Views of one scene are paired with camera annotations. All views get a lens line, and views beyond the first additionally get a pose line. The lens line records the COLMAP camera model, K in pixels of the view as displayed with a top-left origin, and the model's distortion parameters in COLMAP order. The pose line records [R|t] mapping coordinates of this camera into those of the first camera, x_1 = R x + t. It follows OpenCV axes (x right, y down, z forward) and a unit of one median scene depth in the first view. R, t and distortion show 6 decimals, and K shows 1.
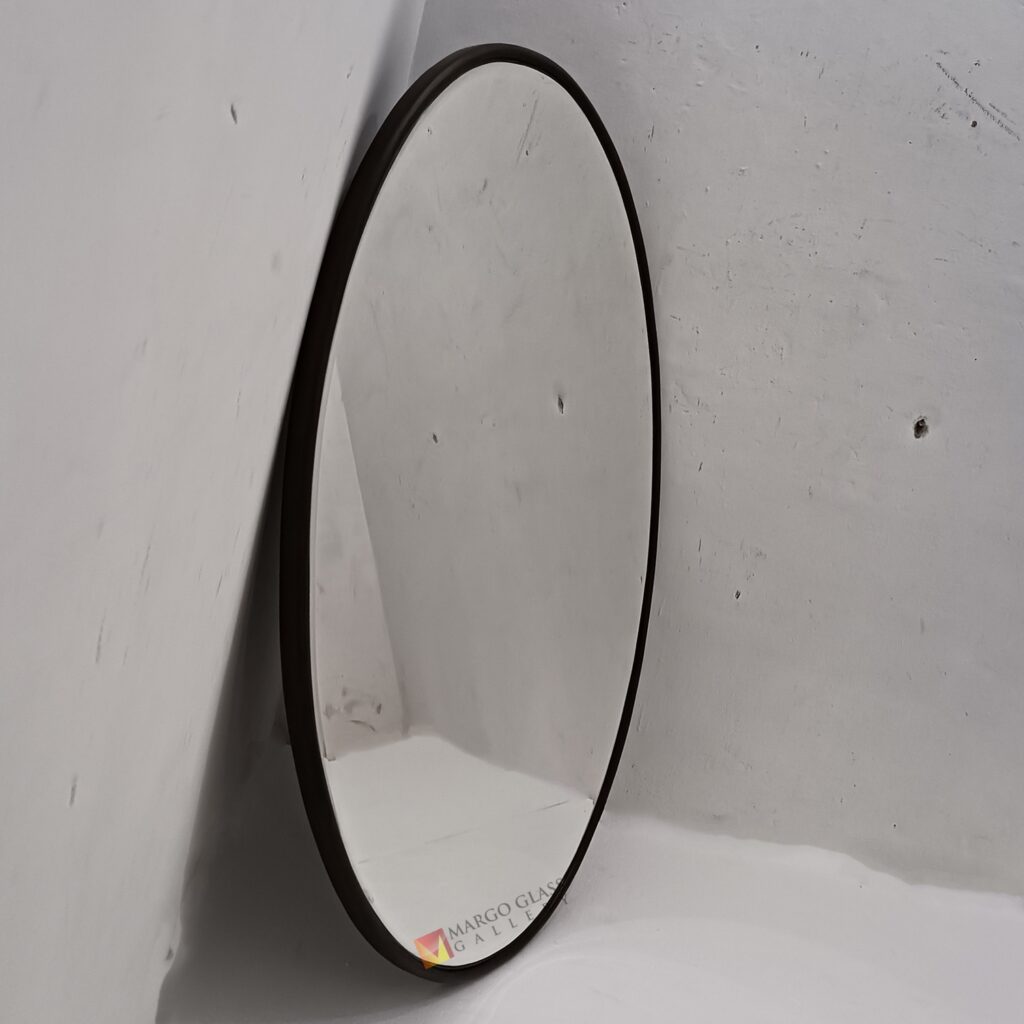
lens RADIAL K [[1239.1, 0, 520.5], [0, 1239.1, 483.4], [0, 0, 1]] dist [0.007177, -0.015411]
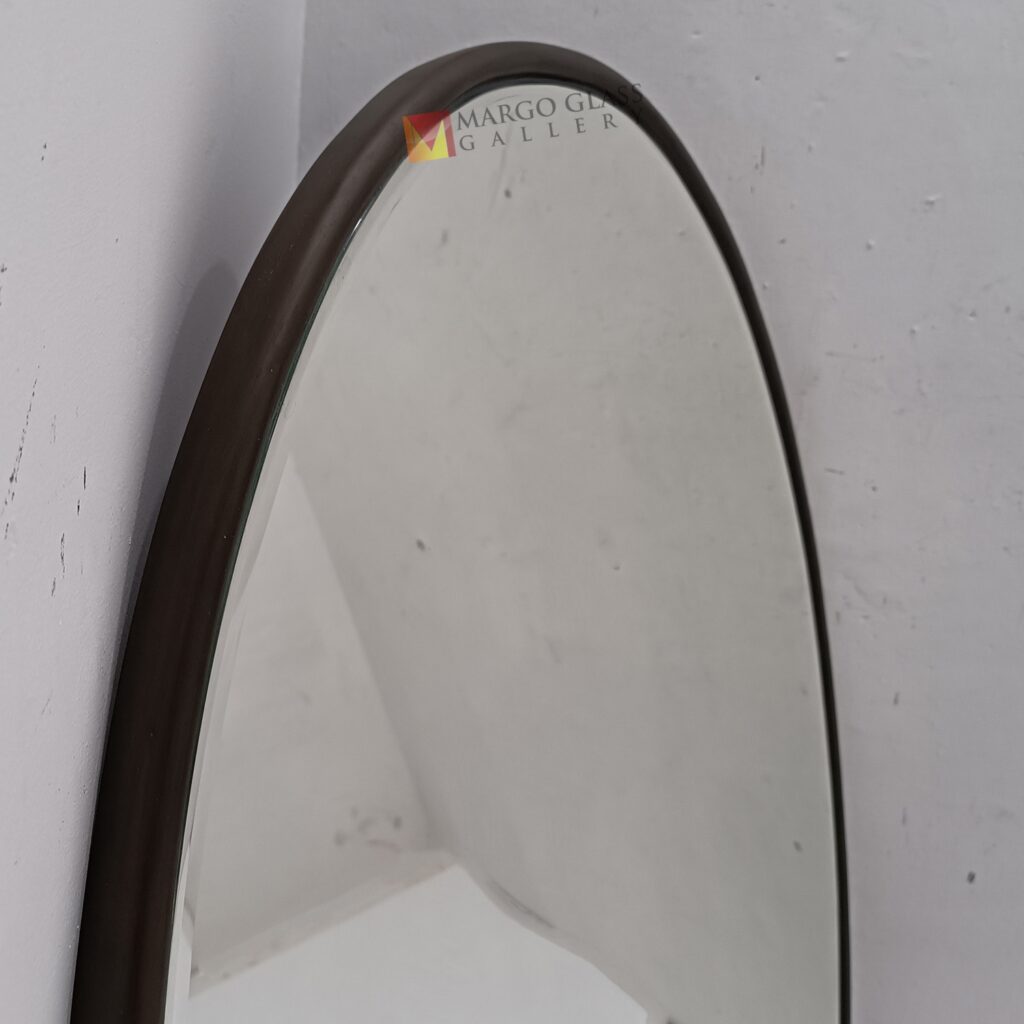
lens RADIAL K [[1198.6, 0, 512.0], [0, 1198.6, 512.0], [0, 0, 1]] dist [-0.002988, -0.009327]
pose [[0.987993, -0.153949, 0.013010, -0.033034], [0.152941, 0.986489, 0.058728, -0.174187], [-0.021875, -0.056033, 0.998189, 0.458643]]
